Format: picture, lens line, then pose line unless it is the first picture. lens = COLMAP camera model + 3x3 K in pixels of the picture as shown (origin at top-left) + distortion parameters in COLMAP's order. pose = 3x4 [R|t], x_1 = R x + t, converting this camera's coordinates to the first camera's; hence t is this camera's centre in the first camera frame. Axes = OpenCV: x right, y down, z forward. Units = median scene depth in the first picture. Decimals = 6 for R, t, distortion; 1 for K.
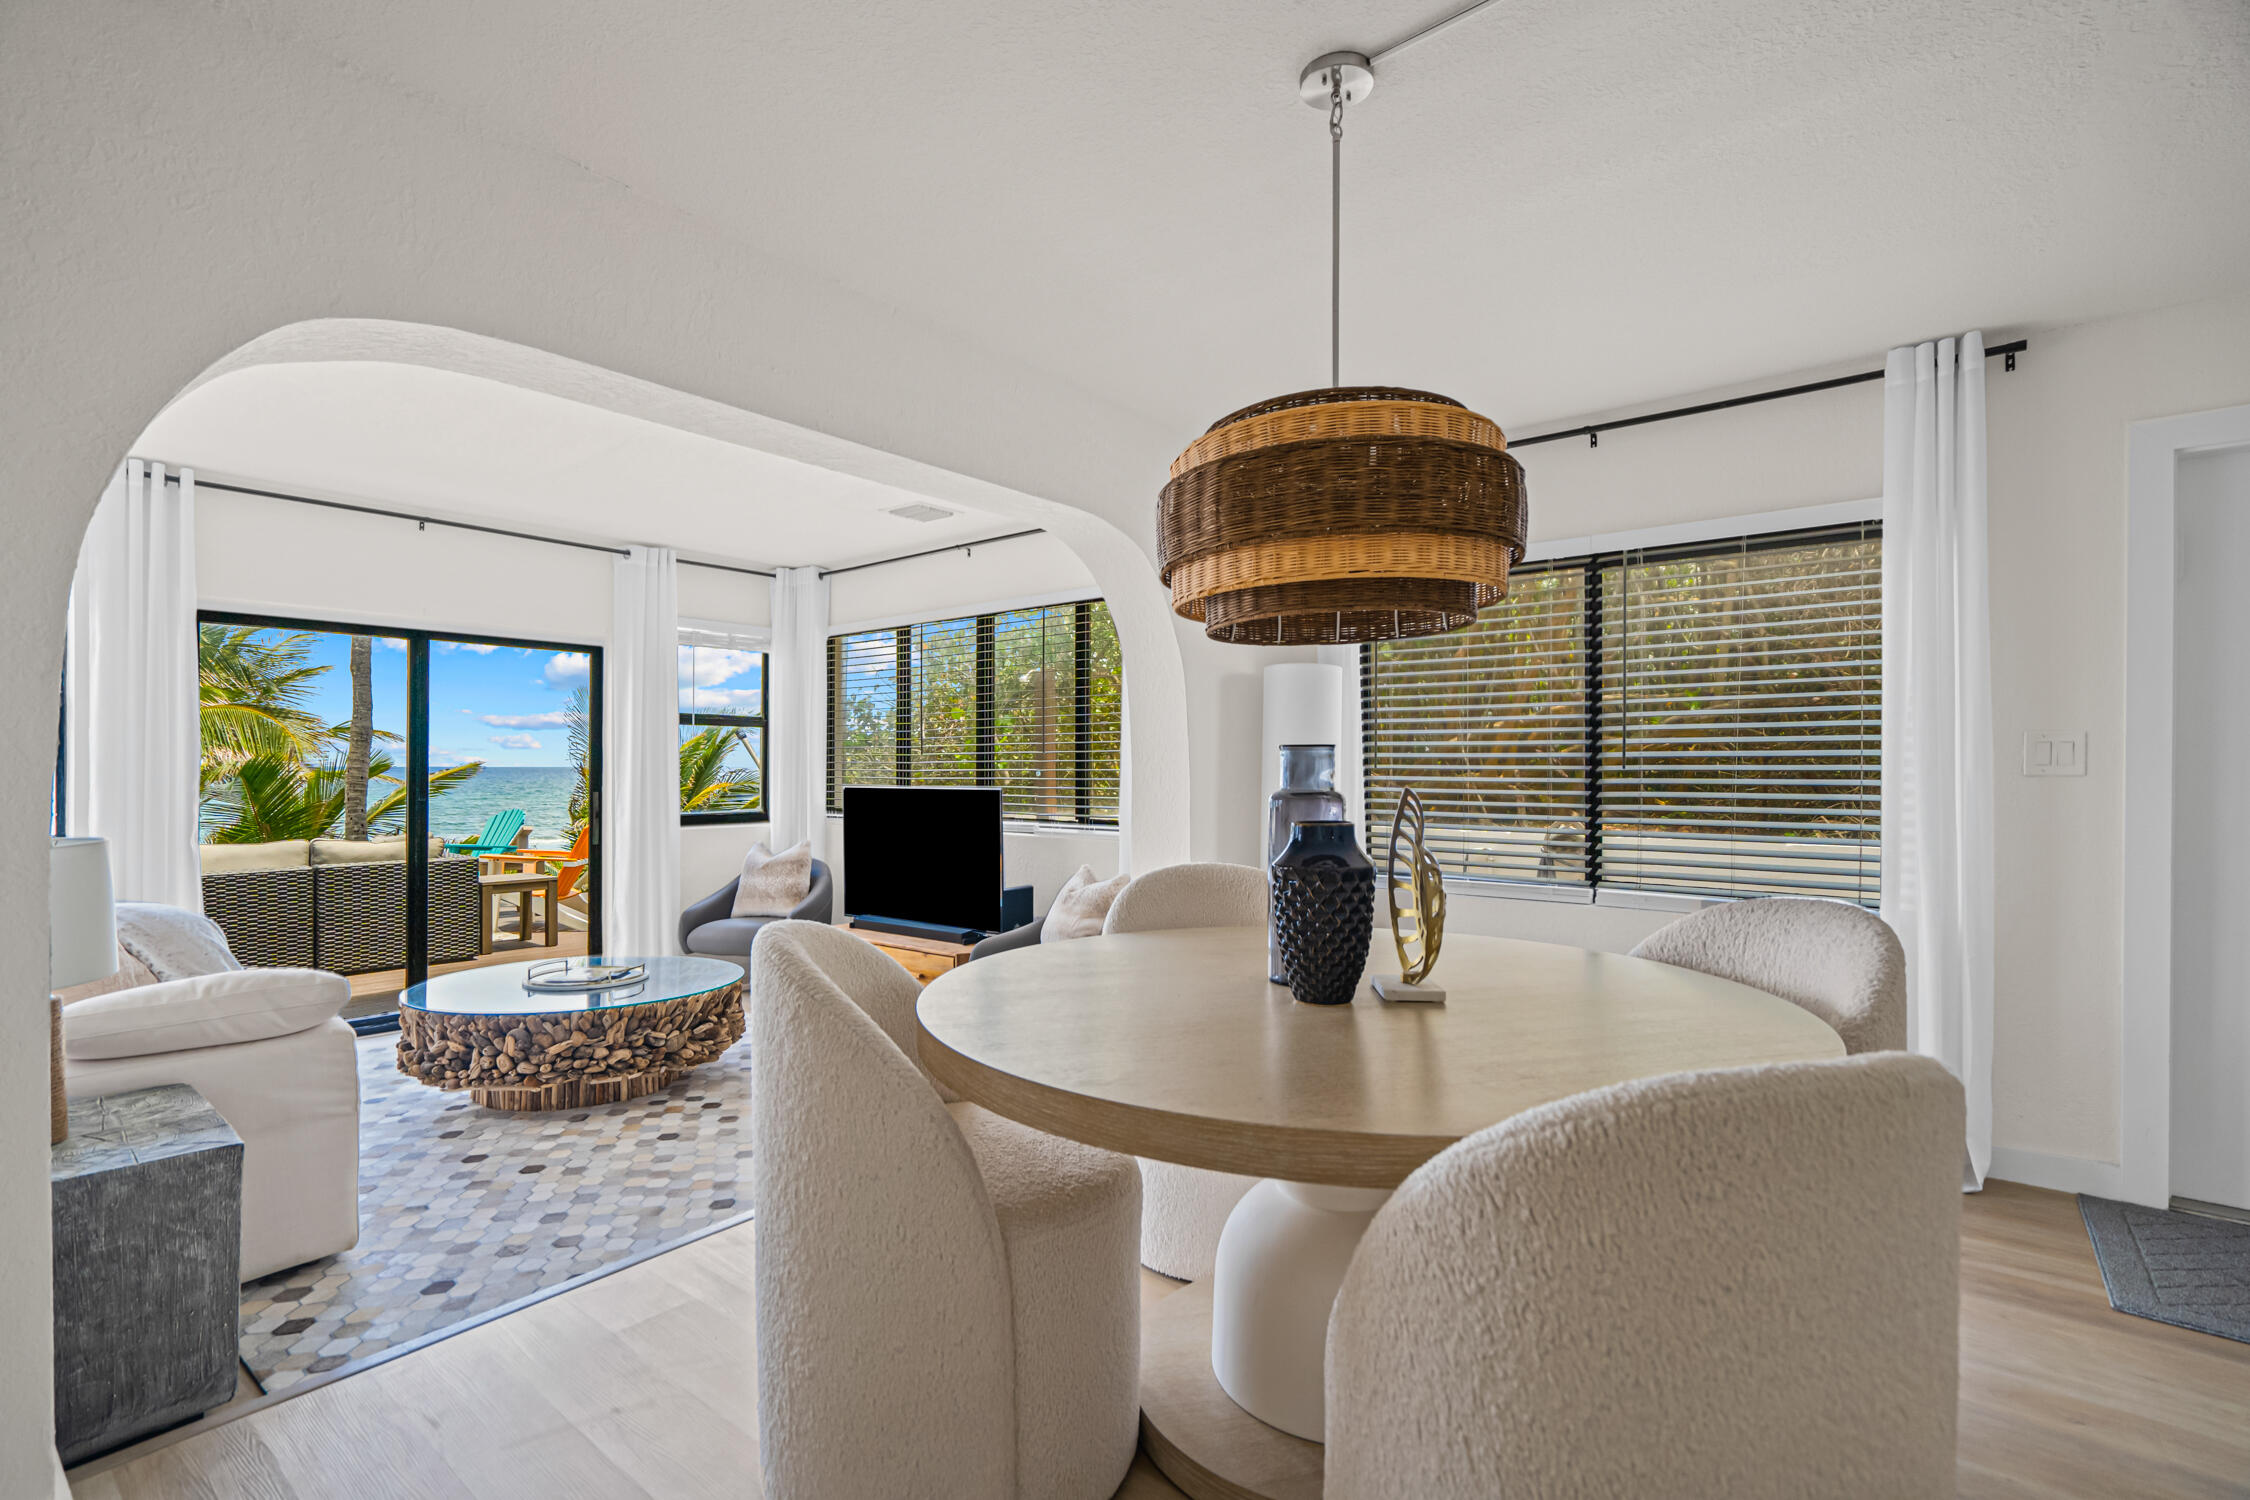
lens RADIAL K [[1032.9, 0, 1119.0], [0, 1032.9, 767.4], [0, 0, 1]] dist [-0.001297, 0.001064]
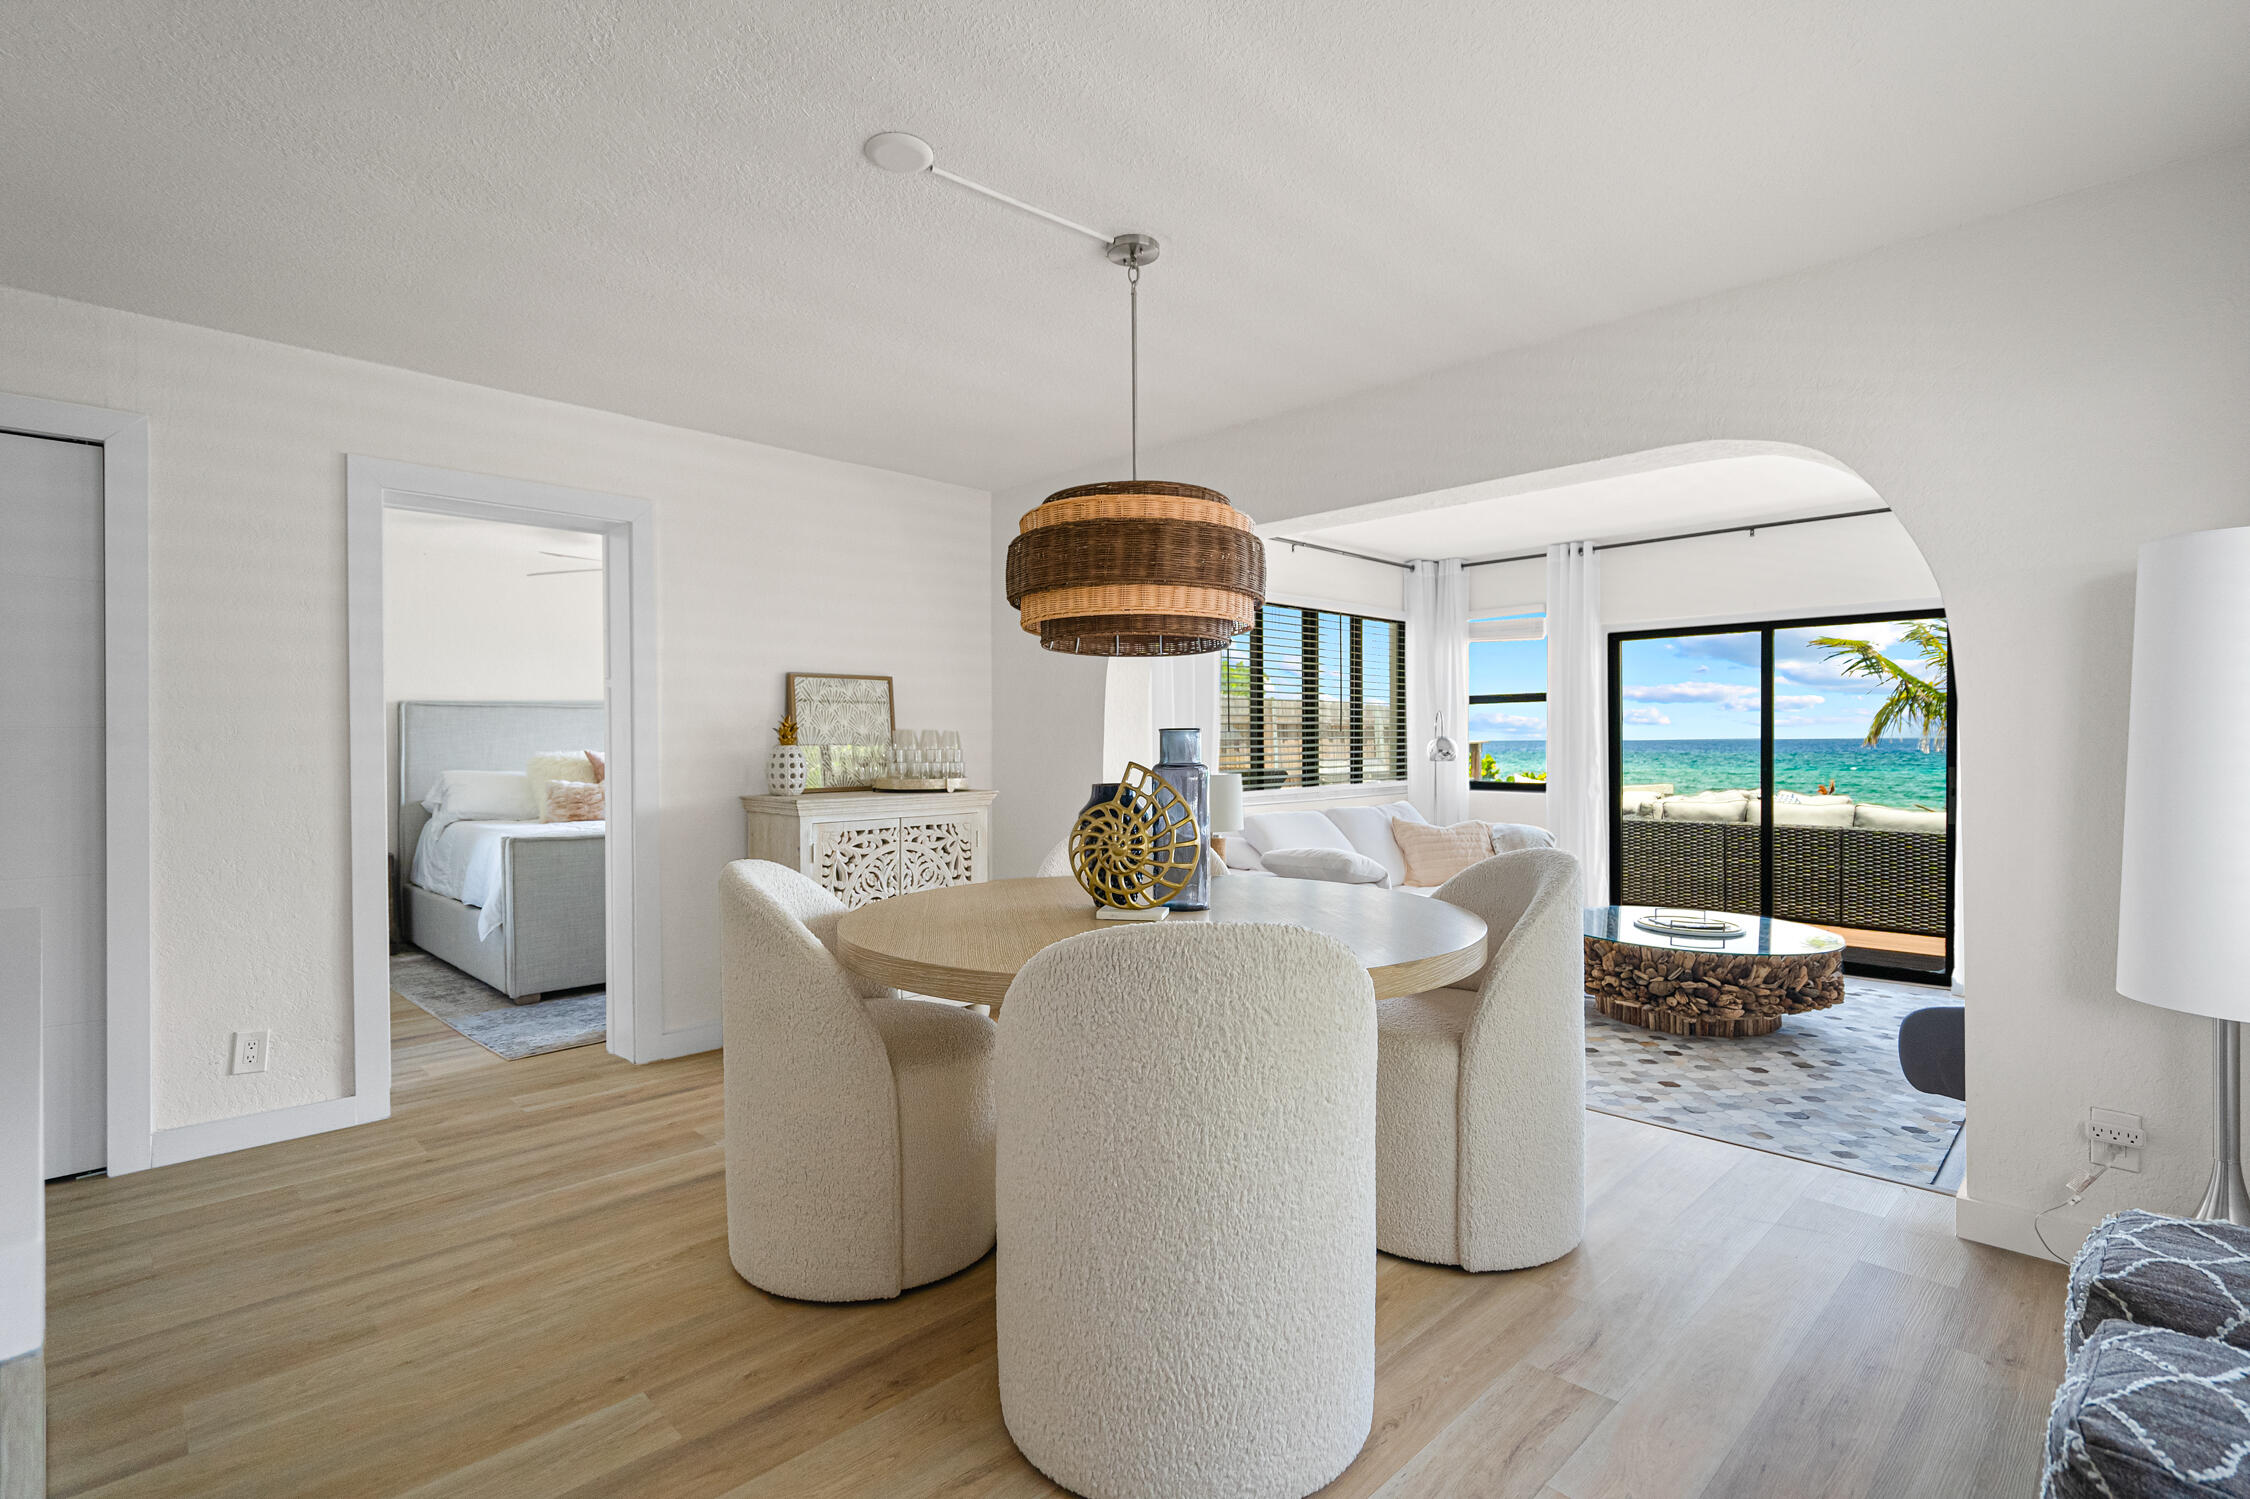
lens RADIAL K [[1069.3, 0, 1115.5], [0, 1069.3, 750.1], [0, 0, 1]] dist [-0.000383, 0.000934]
pose [[-0.111876, 0.007993, -0.993690, 0.813749], [0.005078, 0.999959, 0.007471, -0.002560], [0.993709, -0.004210, -0.111912, 0.564084]]
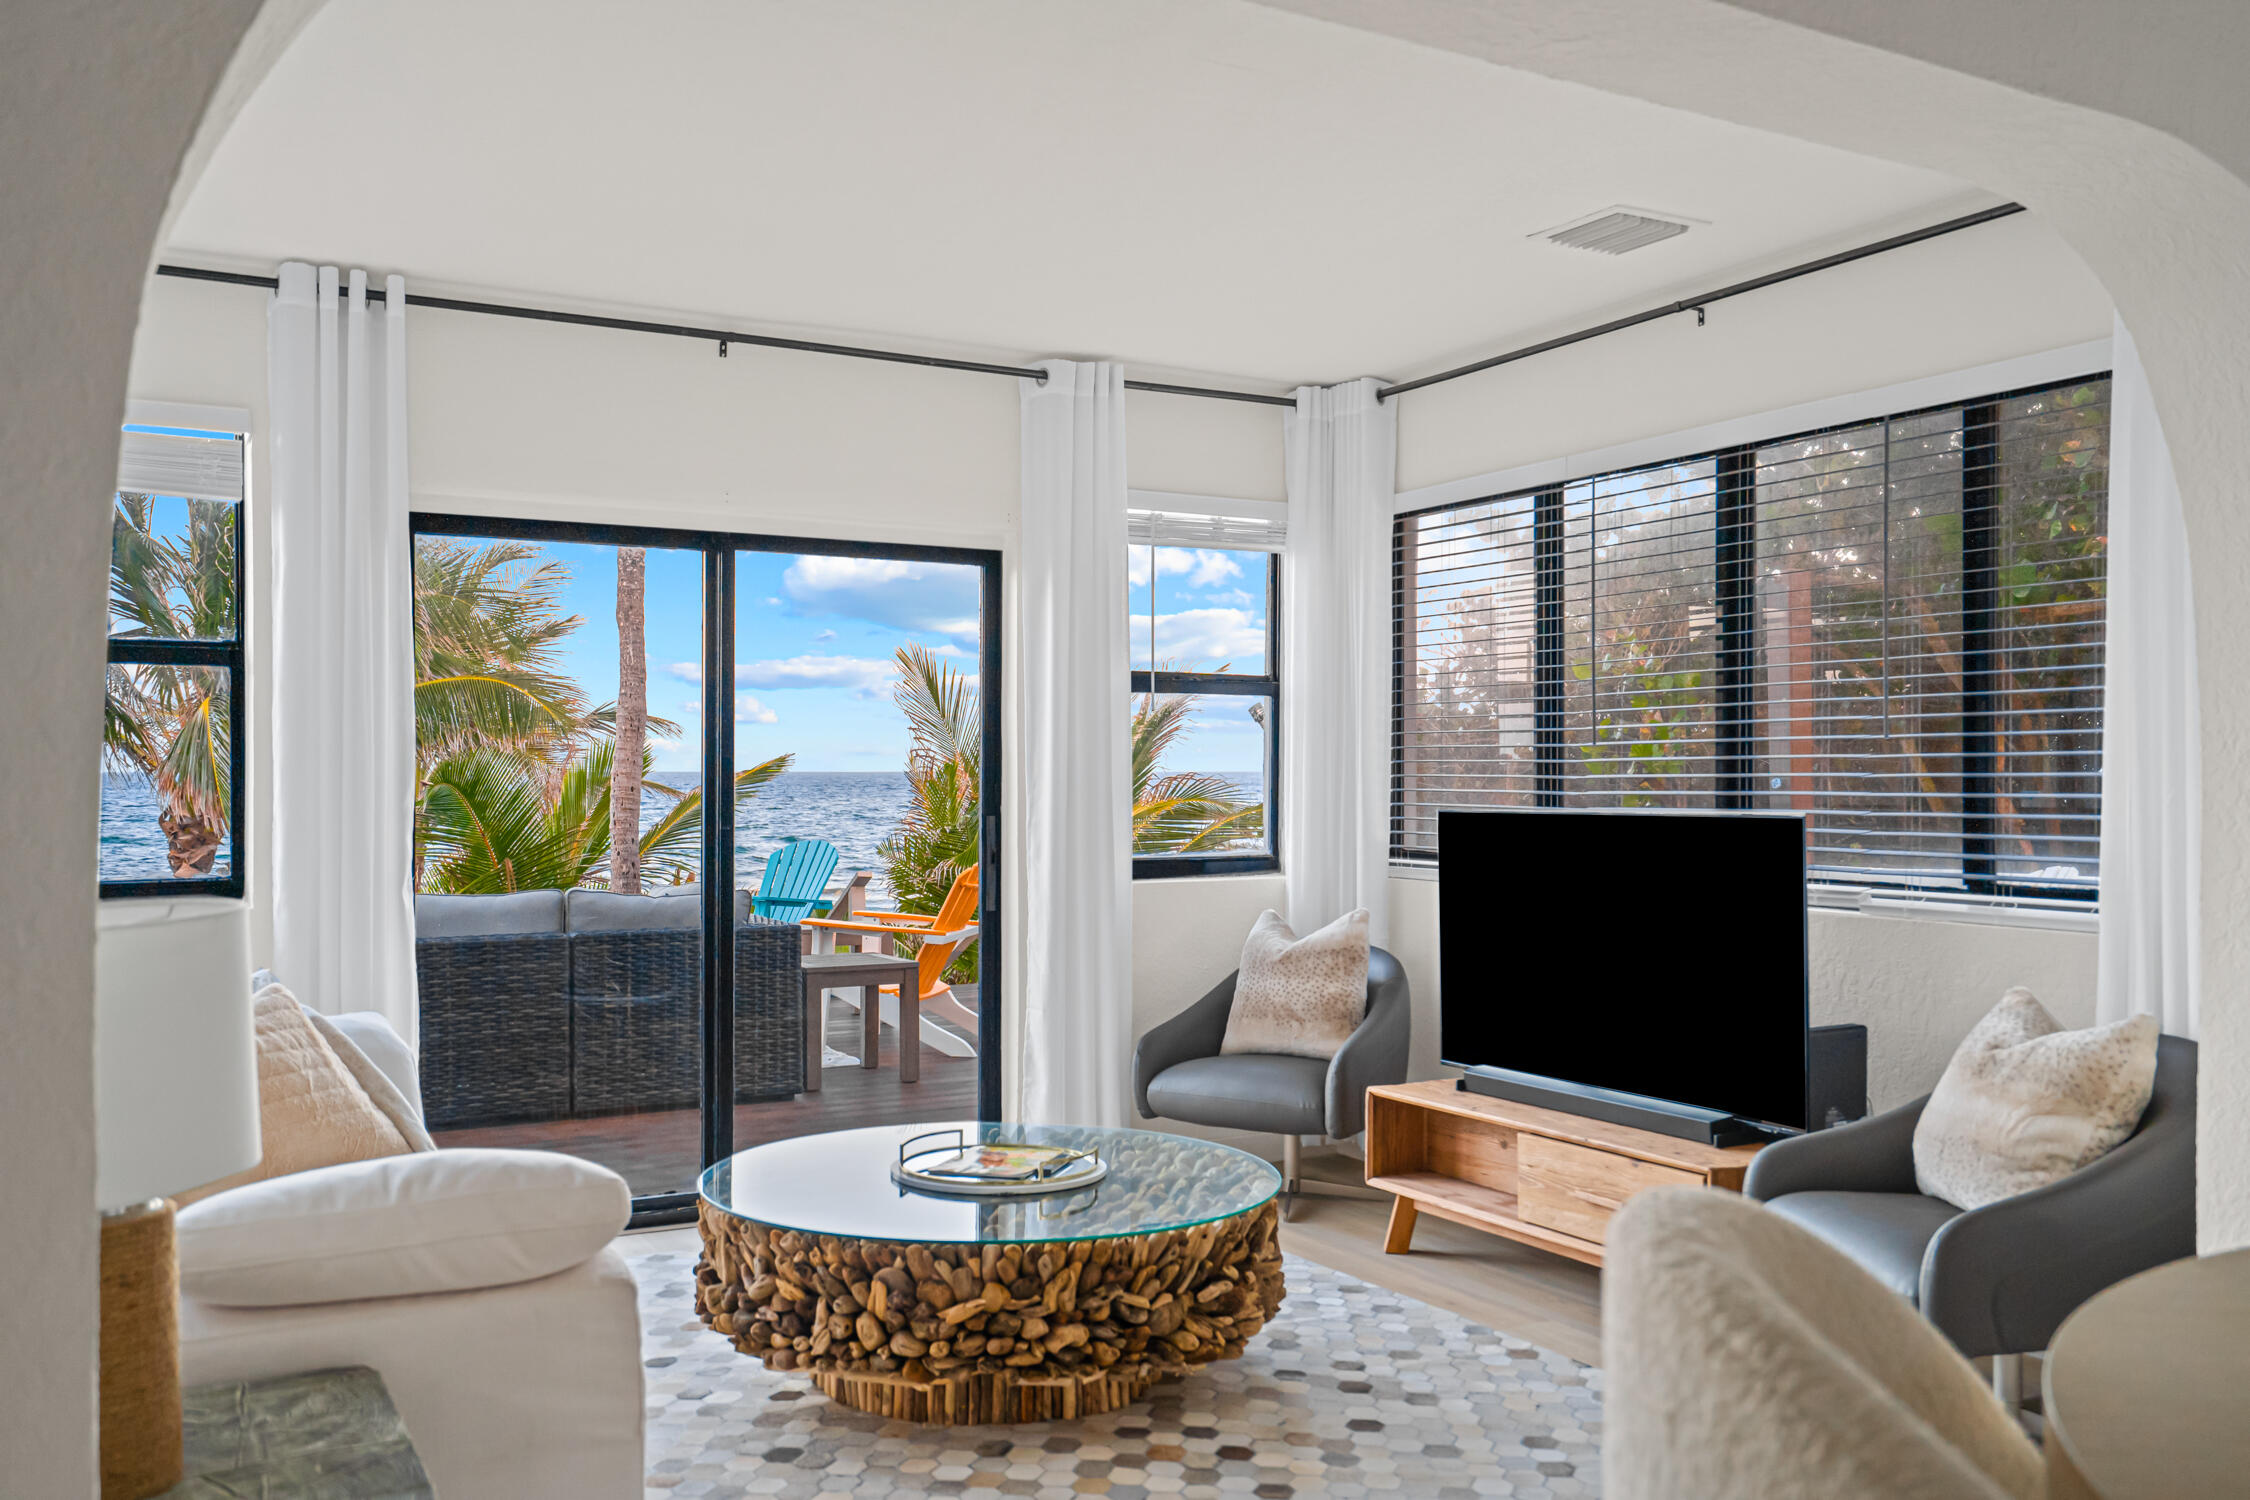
lens RADIAL K [[1840.8, 0, 1129.9], [0, 1840.8, 779.4], [0, 0, 1]] dist [-0.000231, -0.001450]
pose [[0.933666, 0.000320, -0.358144, -0.130682], [0.000981, 0.999994, 0.003451, 0.002374], [0.358143, -0.003573, 0.933660, 0.166801]]
